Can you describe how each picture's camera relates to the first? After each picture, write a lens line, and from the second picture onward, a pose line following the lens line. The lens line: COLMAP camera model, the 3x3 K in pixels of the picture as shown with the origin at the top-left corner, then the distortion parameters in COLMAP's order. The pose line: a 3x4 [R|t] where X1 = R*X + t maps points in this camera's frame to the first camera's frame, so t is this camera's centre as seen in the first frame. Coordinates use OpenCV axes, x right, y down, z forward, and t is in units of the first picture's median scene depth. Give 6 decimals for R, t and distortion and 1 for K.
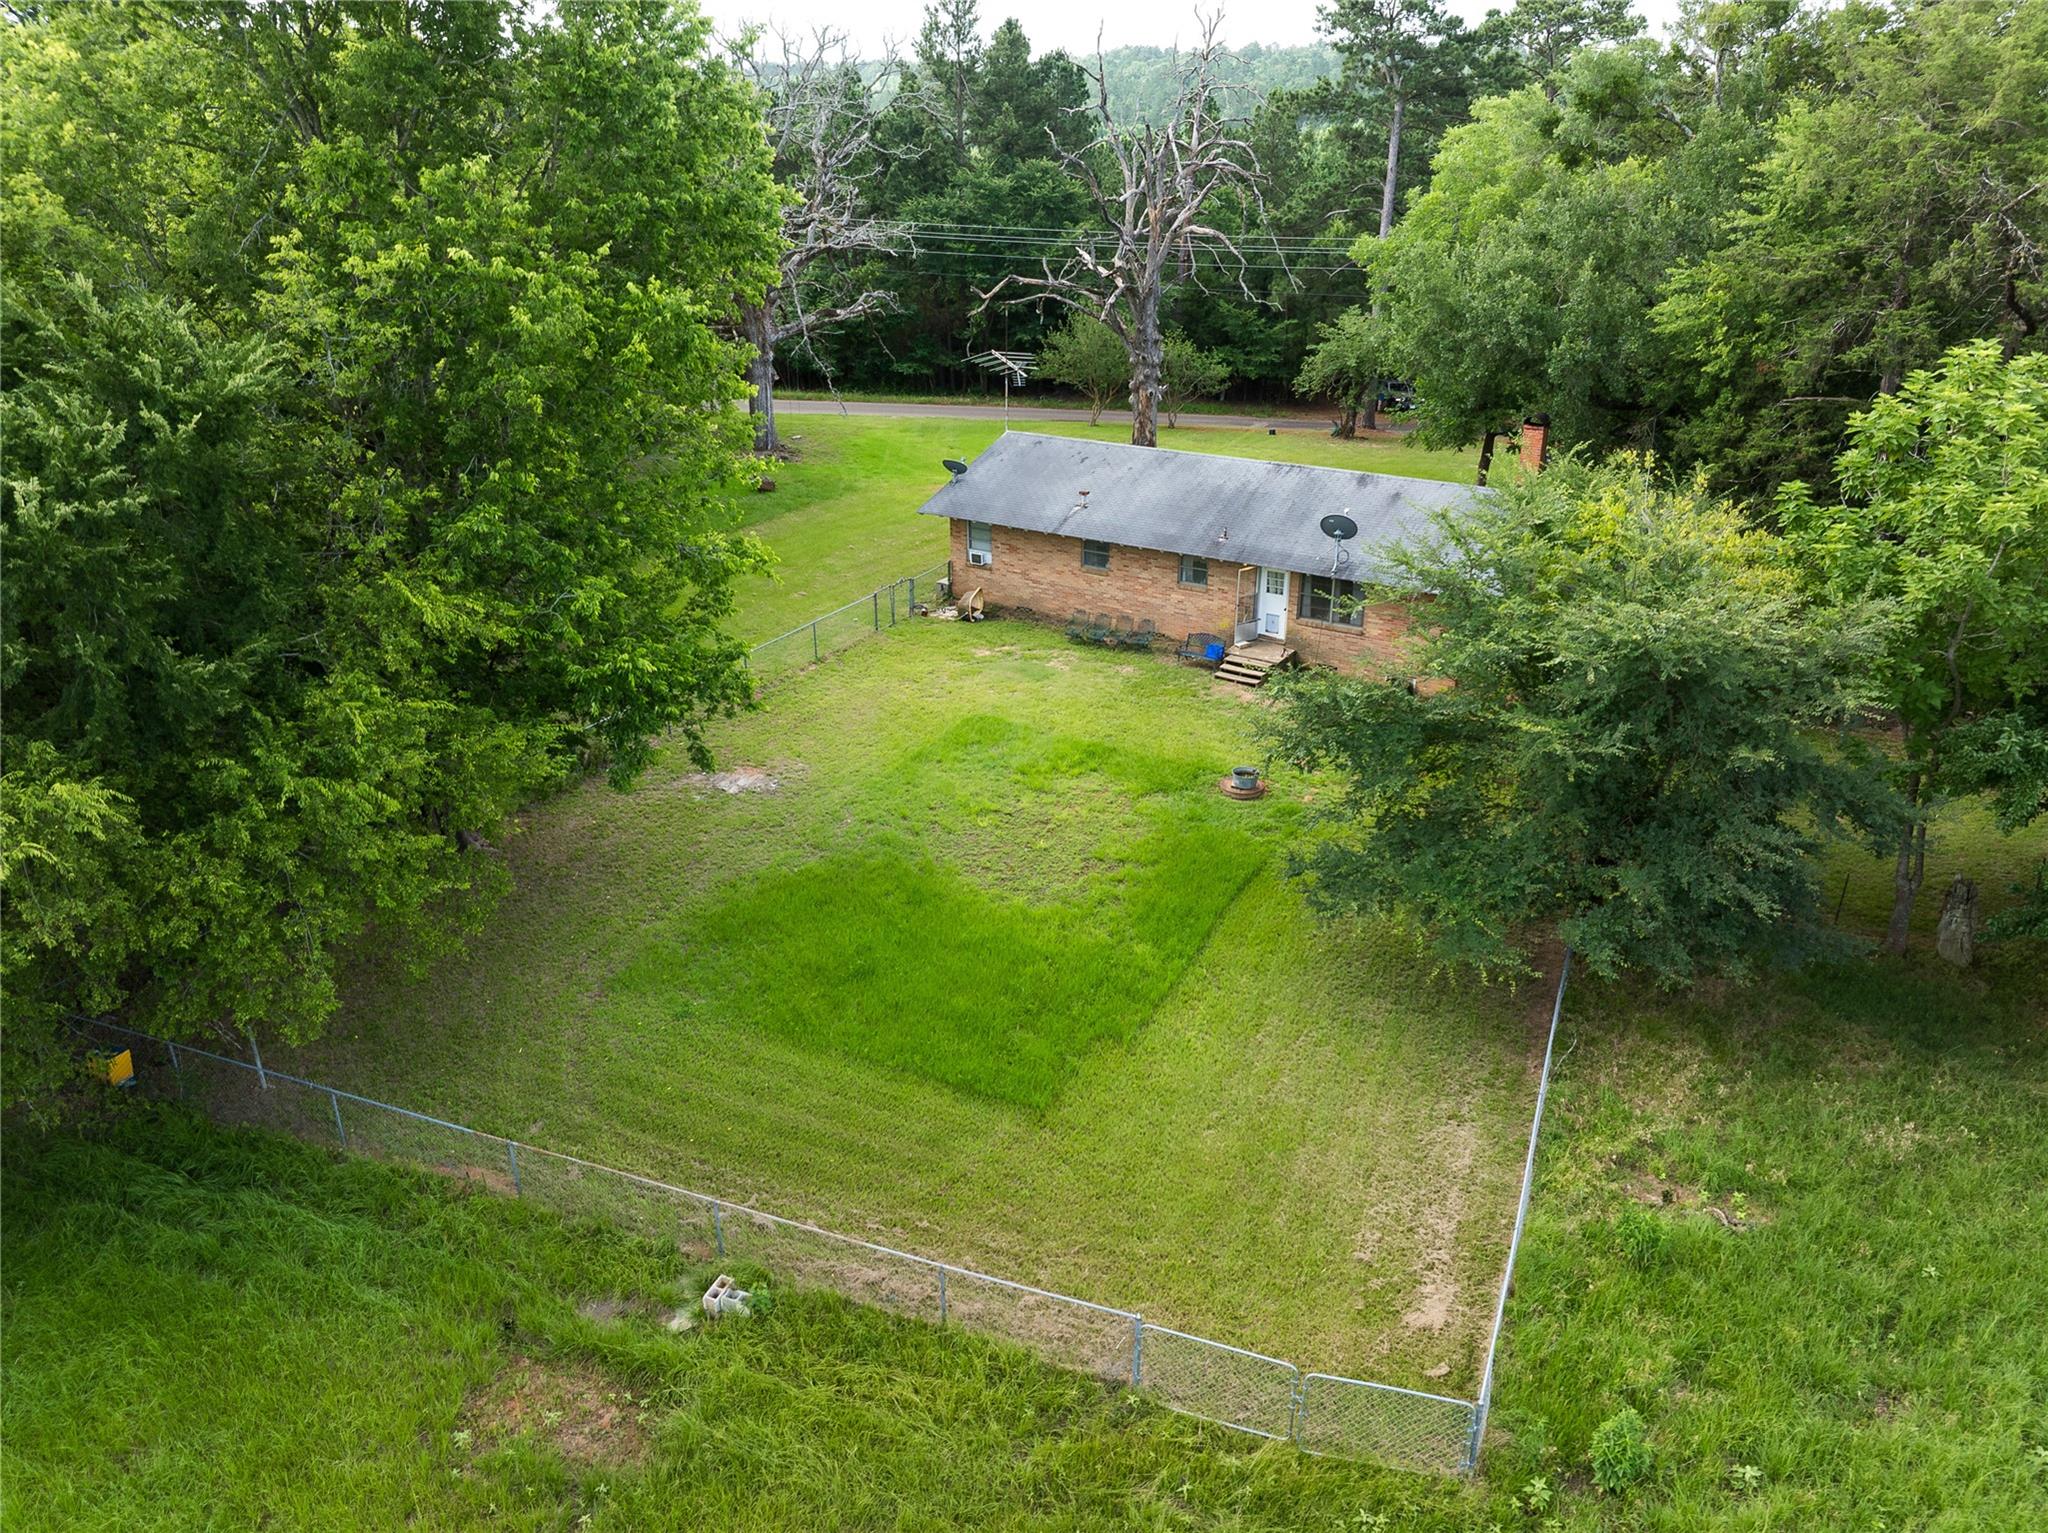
lens RADIAL K [[1423.7, 0, 1024.0], [0, 1423.7, 766.5], [0, 0, 1]] dist [-0.003385, -0.059325]
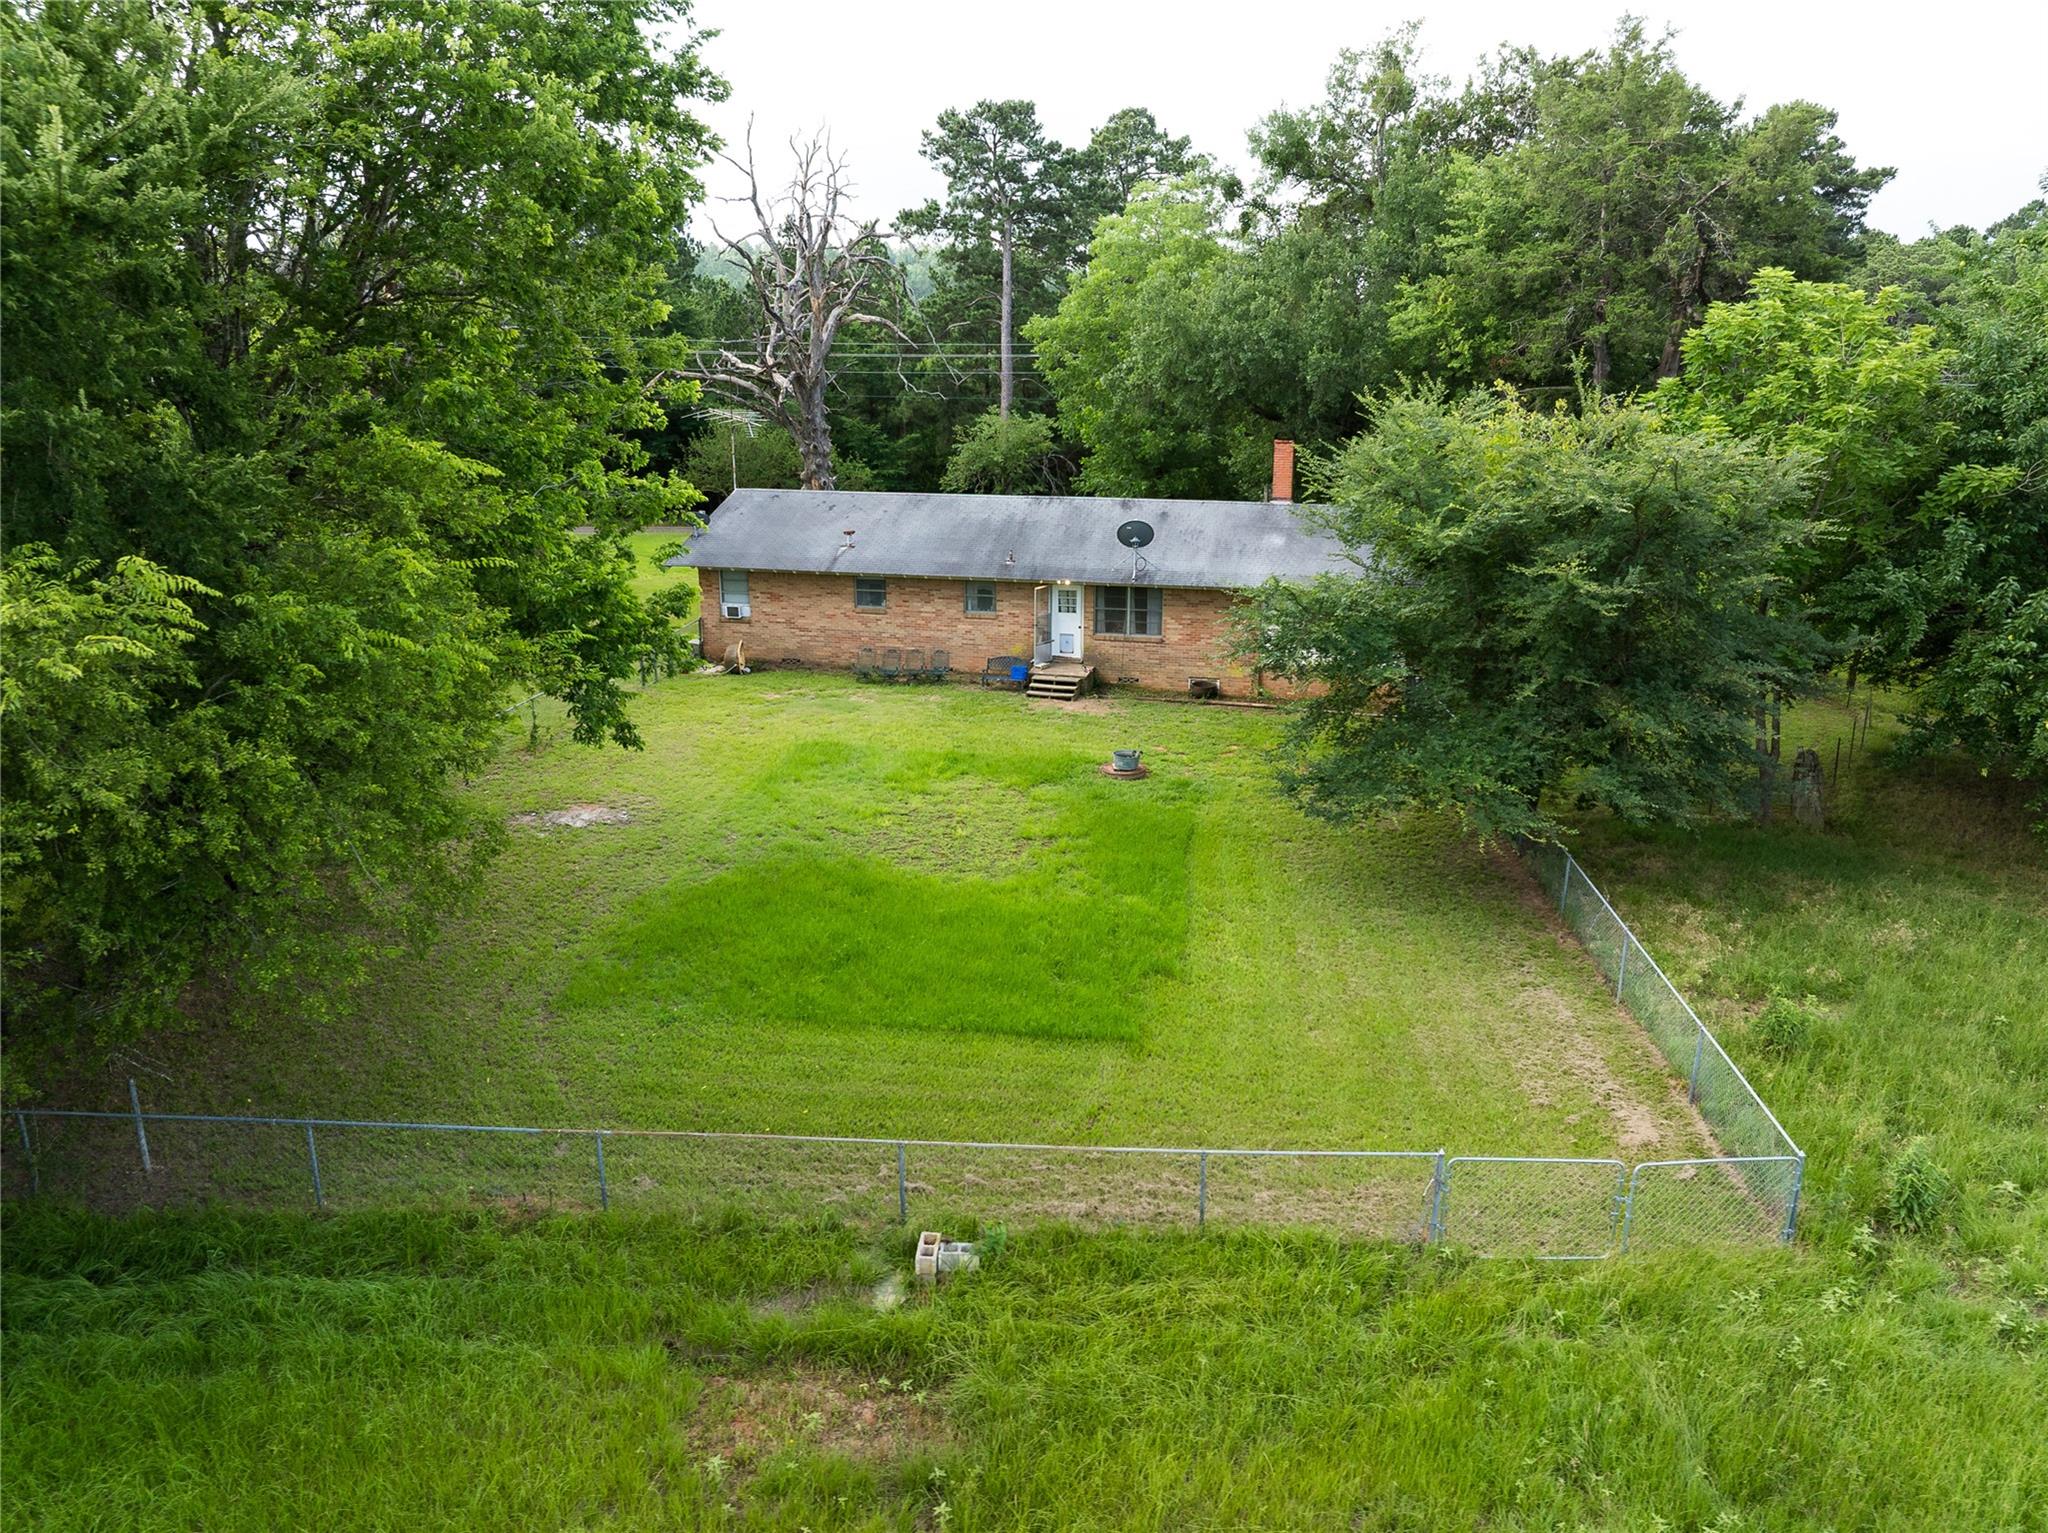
lens RADIAL K [[1429.9, 0, 1037.8], [0, 1429.9, 769.9], [0, 0, 1]] dist [-0.012906, -0.051903]
pose [[0.944206, -0.089508, 0.316958, -0.171465], [0.126495, 0.987108, -0.098069, 0.083285], [-0.304094, 0.132691, 0.943356, 0.081227]]
